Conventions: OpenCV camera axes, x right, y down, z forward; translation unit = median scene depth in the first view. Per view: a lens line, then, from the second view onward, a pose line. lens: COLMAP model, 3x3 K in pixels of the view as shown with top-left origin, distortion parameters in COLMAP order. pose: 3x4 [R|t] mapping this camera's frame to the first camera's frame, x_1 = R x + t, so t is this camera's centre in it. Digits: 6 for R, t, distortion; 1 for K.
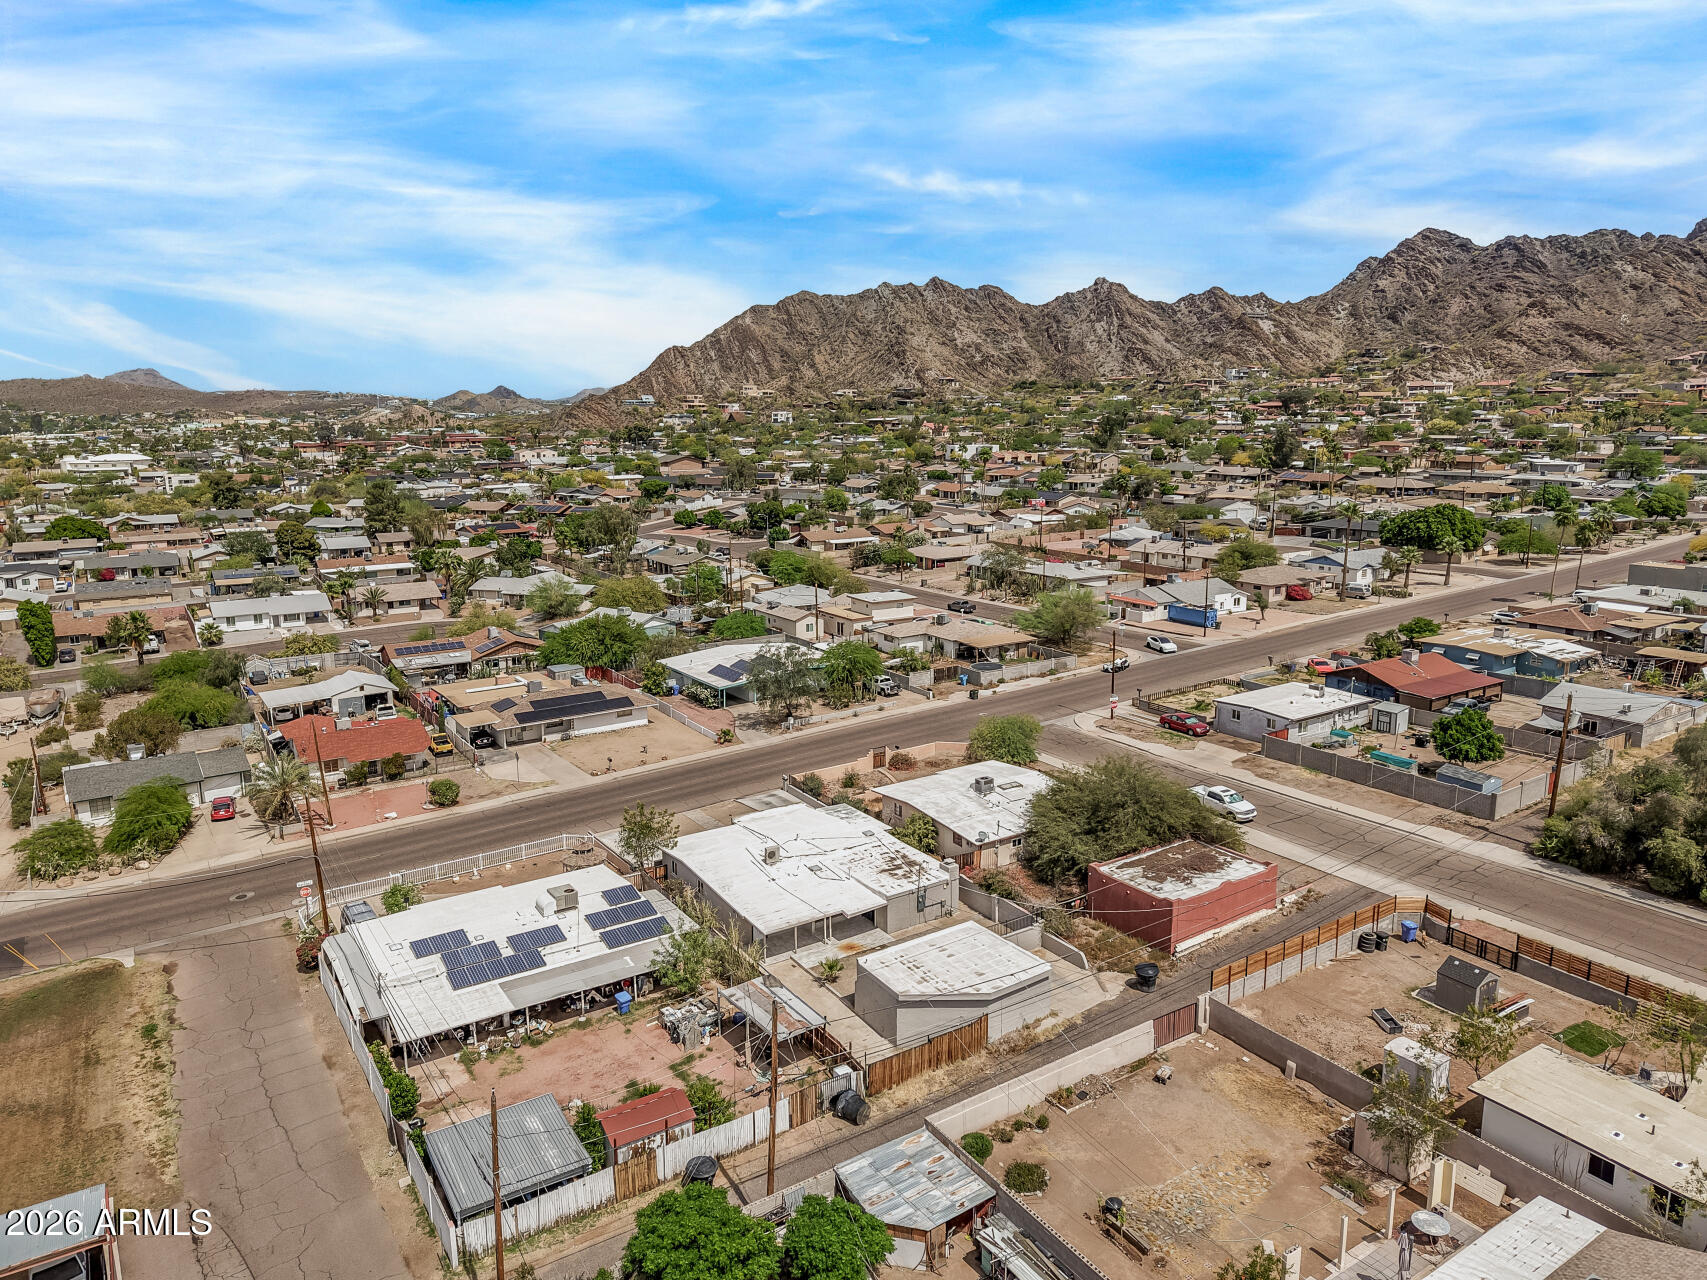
lens RADIAL K [[1153.4, 0, 853.5], [0, 1153.4, 640.0], [0, 0, 1]] dist [0.045197, -0.045687]
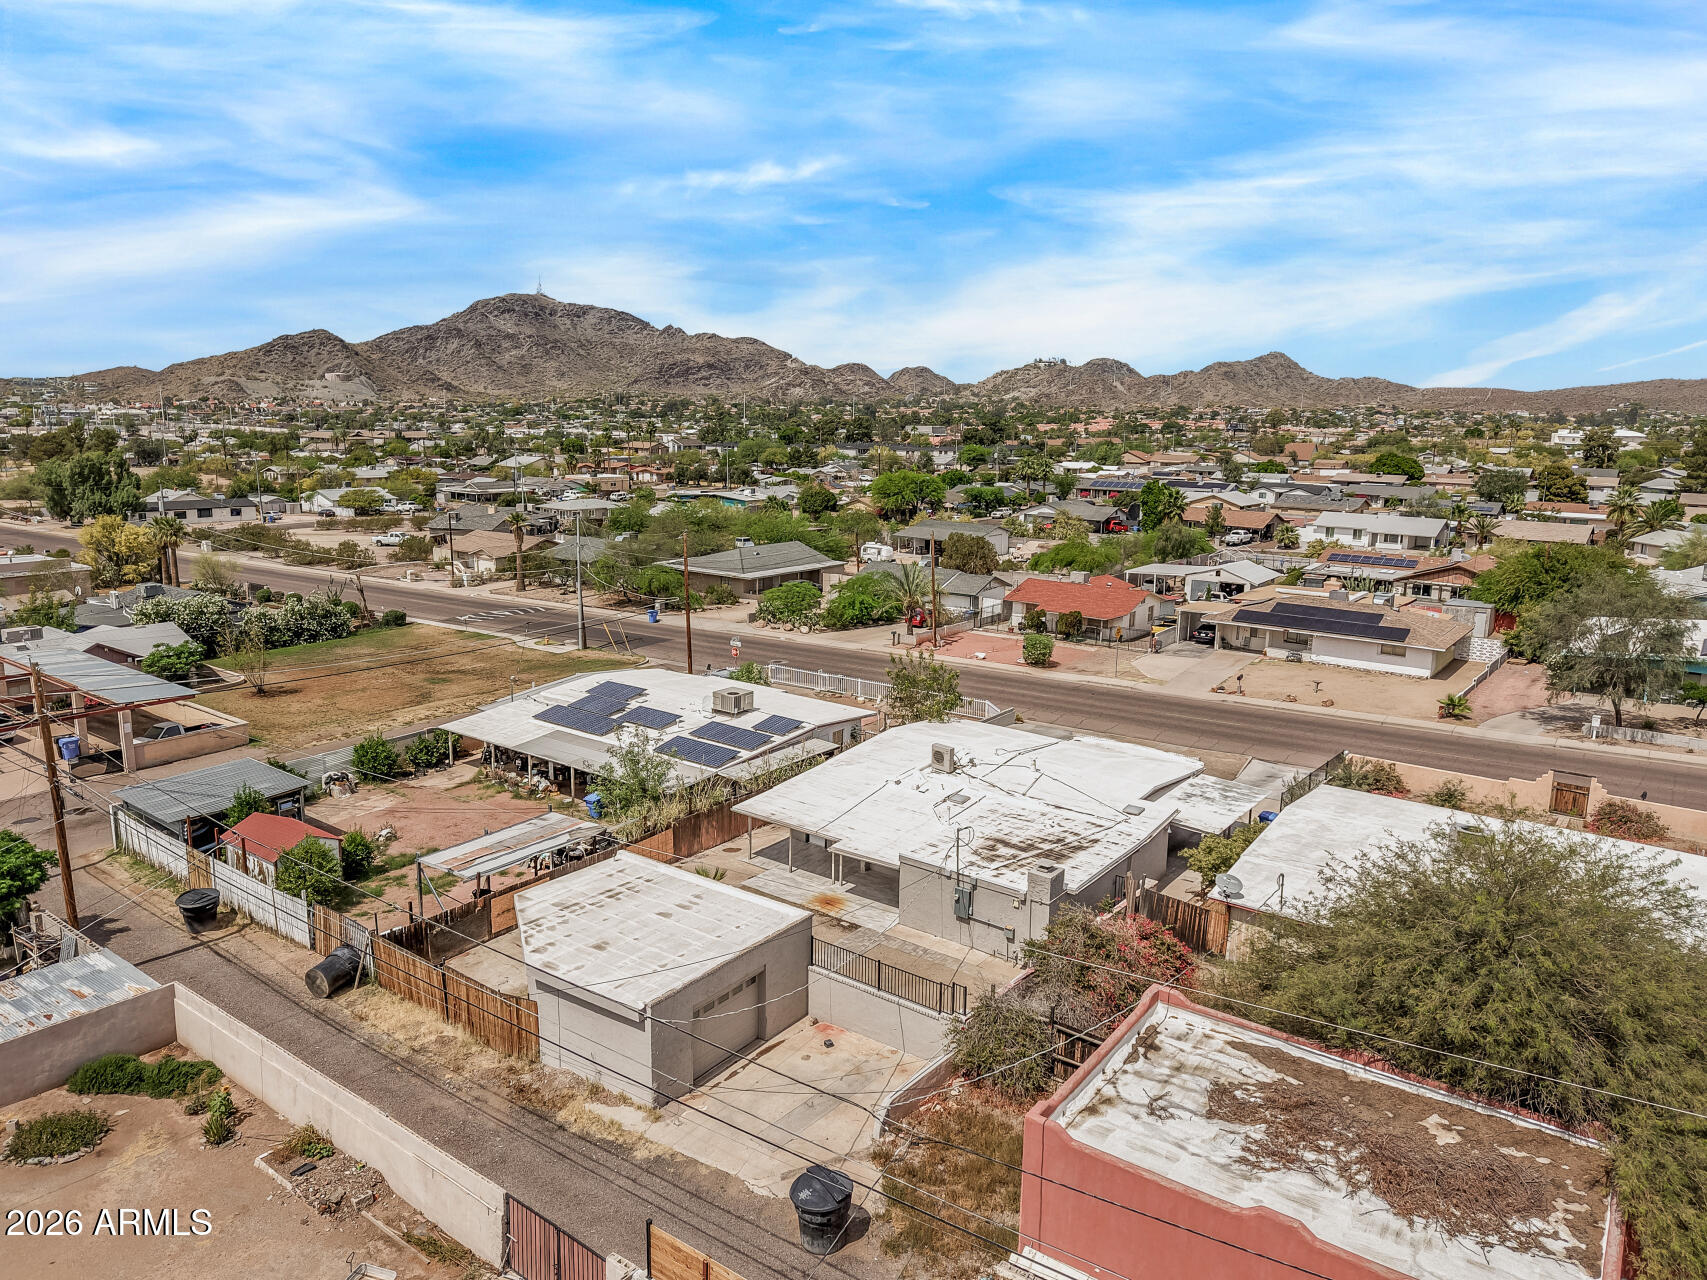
lens RADIAL K [[1160.5, 0, 857.8], [0, 1160.5, 637.3], [0, 0, 1]] dist [0.014235, -0.004211]
pose [[0.333164, 0.194720, -0.922543, 0.297851], [-0.206424, 0.969769, 0.130141, 0.030482], [0.919995, 0.147077, 0.363287, 0.442458]]
